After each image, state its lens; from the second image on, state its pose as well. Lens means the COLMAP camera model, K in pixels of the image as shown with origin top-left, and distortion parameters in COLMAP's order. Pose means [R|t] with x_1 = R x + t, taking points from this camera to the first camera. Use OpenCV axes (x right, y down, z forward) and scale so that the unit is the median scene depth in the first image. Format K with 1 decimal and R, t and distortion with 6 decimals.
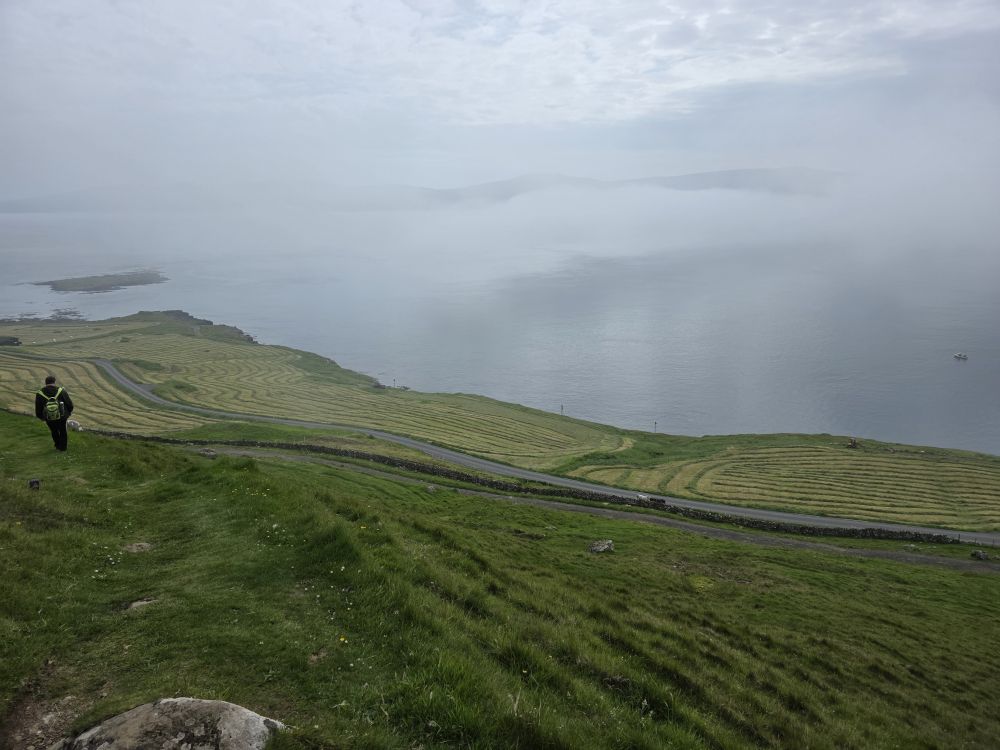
lens RADIAL K [[652.4, 0, 503.0], [0, 652.4, 373.8], [0, 0, 1]] dist [-0.000608, -0.003524]
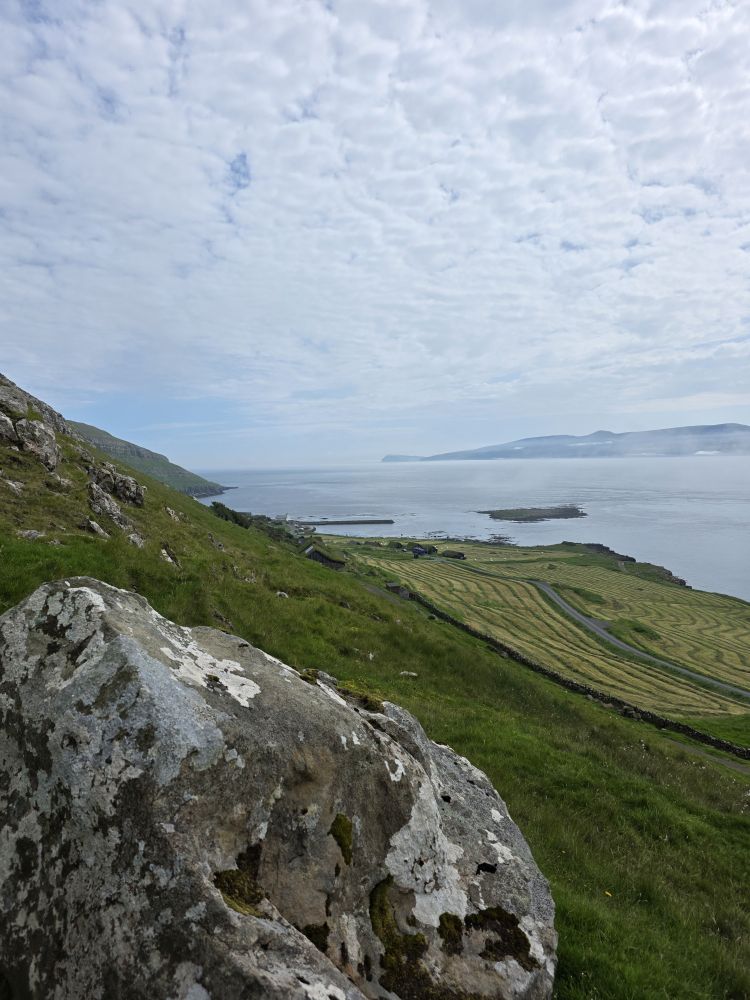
lens RADIAL K [[652.4, 0, 375.1], [0, 652.4, 499.3], [0, 0, 1]] dist [-0.000608, -0.003524]
pose [[0.715727, 0.043249, -0.697040, -0.144557], [-0.167965, 0.979445, -0.111696, 0.005481], [0.677881, 0.197022, 0.708279, 0.162577]]
